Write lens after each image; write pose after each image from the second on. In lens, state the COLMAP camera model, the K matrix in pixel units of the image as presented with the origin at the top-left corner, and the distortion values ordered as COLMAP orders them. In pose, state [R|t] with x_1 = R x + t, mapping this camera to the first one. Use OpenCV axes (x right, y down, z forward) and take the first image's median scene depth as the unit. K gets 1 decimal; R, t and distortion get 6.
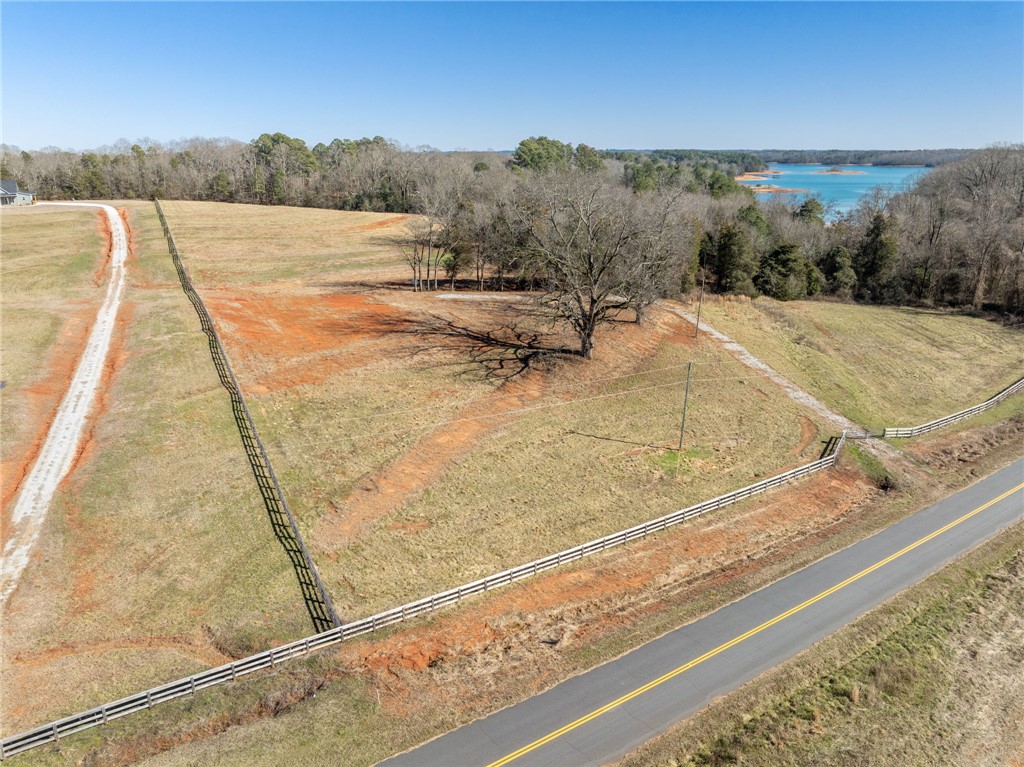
lens RADIAL K [[722.9, 0, 506.3], [0, 722.9, 385.6], [0, 0, 1]] dist [-0.047040, 0.012768]
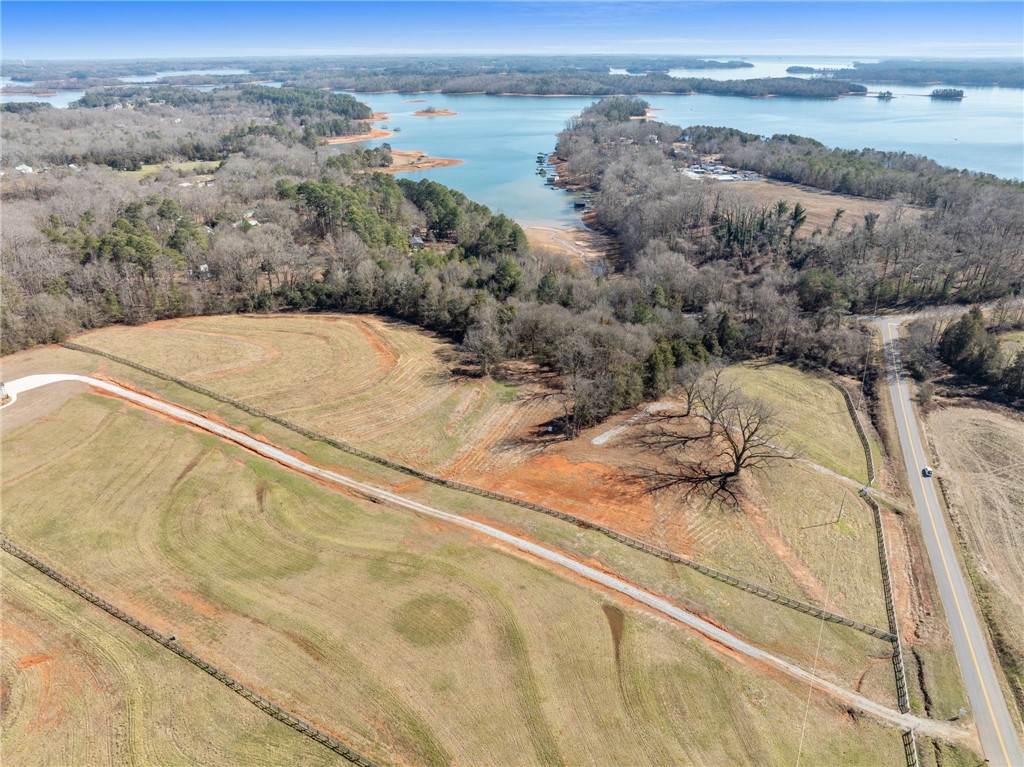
lens RADIAL K [[722.9, 0, 515.1], [0, 722.9, 383.2], [0, 0, 1]] dist [-0.047040, 0.012768]
pose [[0.824554, -0.230723, 0.516603, -1.596532], [0.168973, 0.971824, 0.164334, -0.840649], [-0.539963, -0.048210, 0.840307, -0.382790]]
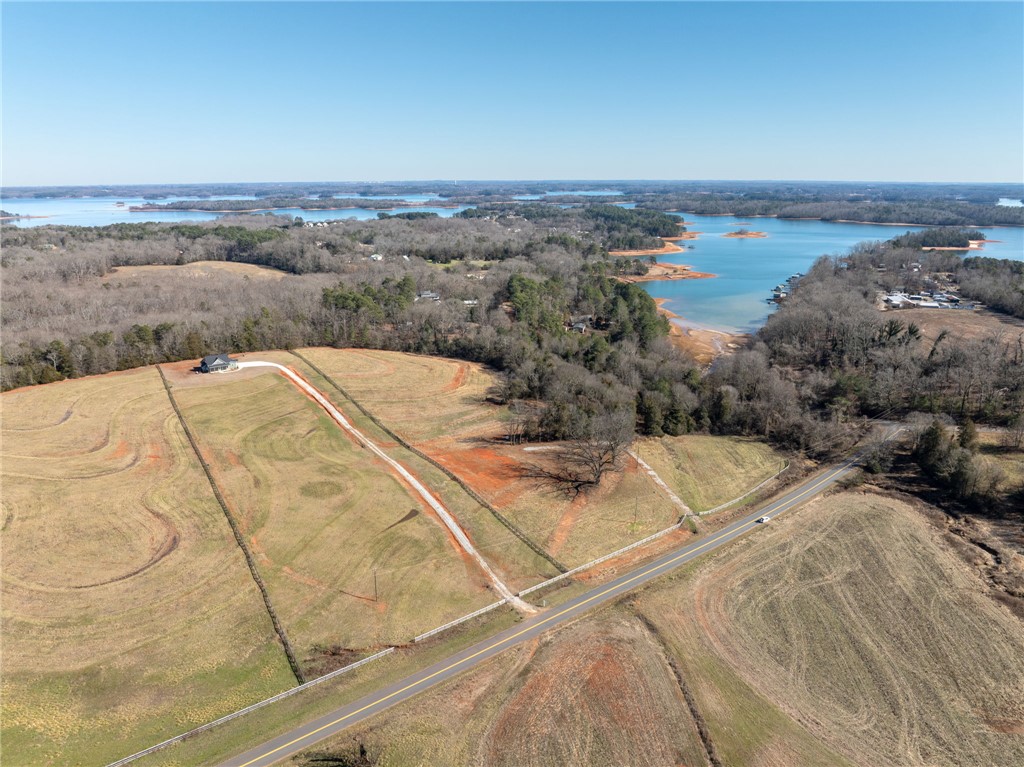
lens RADIAL K [[722.9, 0, 514.2], [0, 722.9, 383.5], [0, 0, 1]] dist [-0.047040, 0.012768]
pose [[0.994530, -0.022473, 0.102004, -0.542110], [0.026135, 0.999056, -0.034708, -0.387152], [-0.101128, 0.037184, 0.994178, -1.930485]]
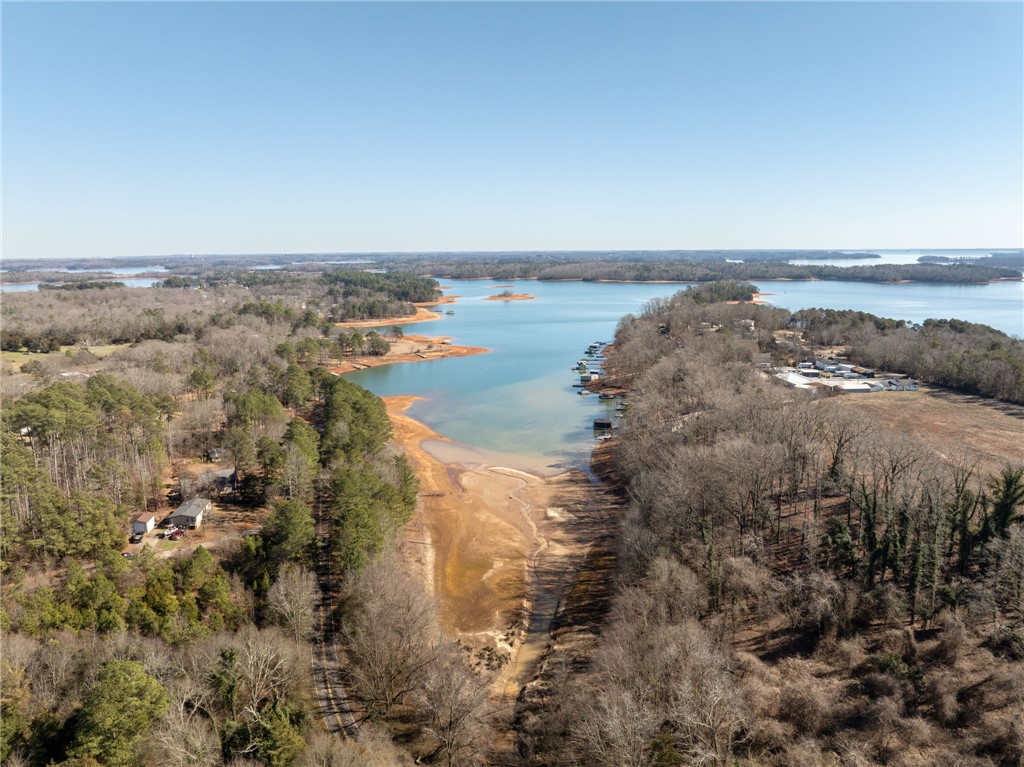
lens RADIAL K [[722.9, 0, 509.7], [0, 722.9, 382.2], [0, 0, 1]] dist [-0.047040, 0.012768]
pose [[0.910864, -0.073938, 0.406029, 0.725277], [0.128385, 0.985771, -0.108503, -1.121748], [-0.392229, 0.150960, 0.907396, 1.554614]]
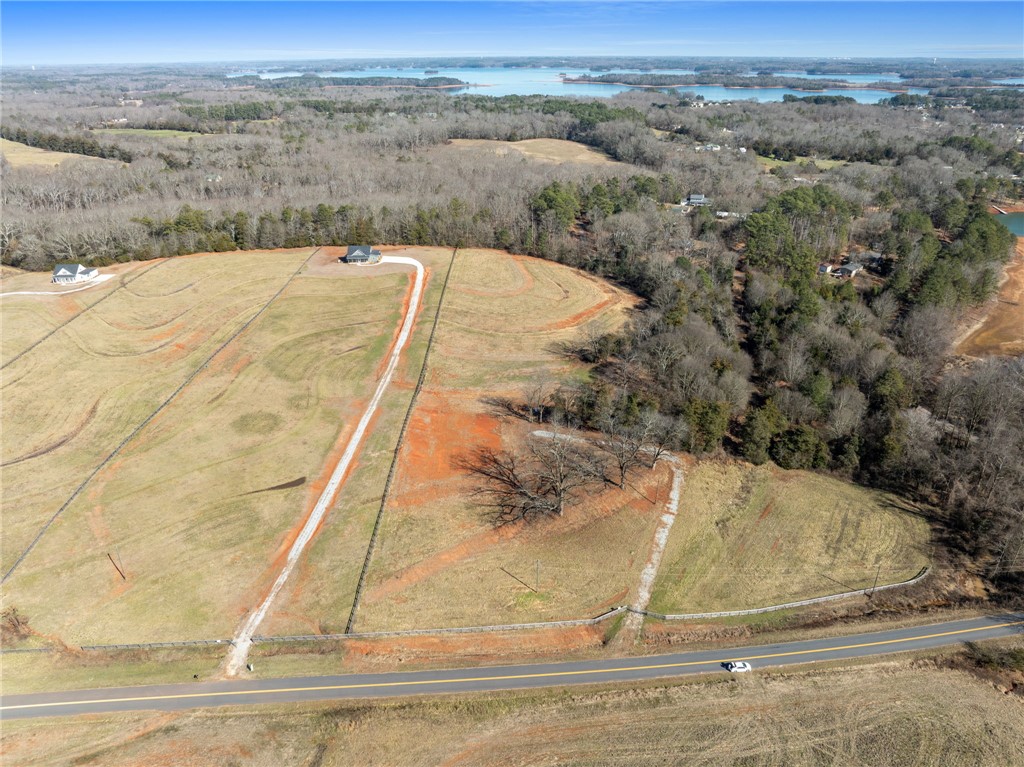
lens RADIAL K [[722.9, 0, 513.9], [0, 722.9, 385.0], [0, 0, 1]] dist [-0.047040, 0.012768]
pose [[0.885074, 0.200251, -0.420170, 0.857742], [-0.146748, 0.976733, 0.156388, -0.758578], [0.441711, -0.076756, 0.893868, -0.835054]]
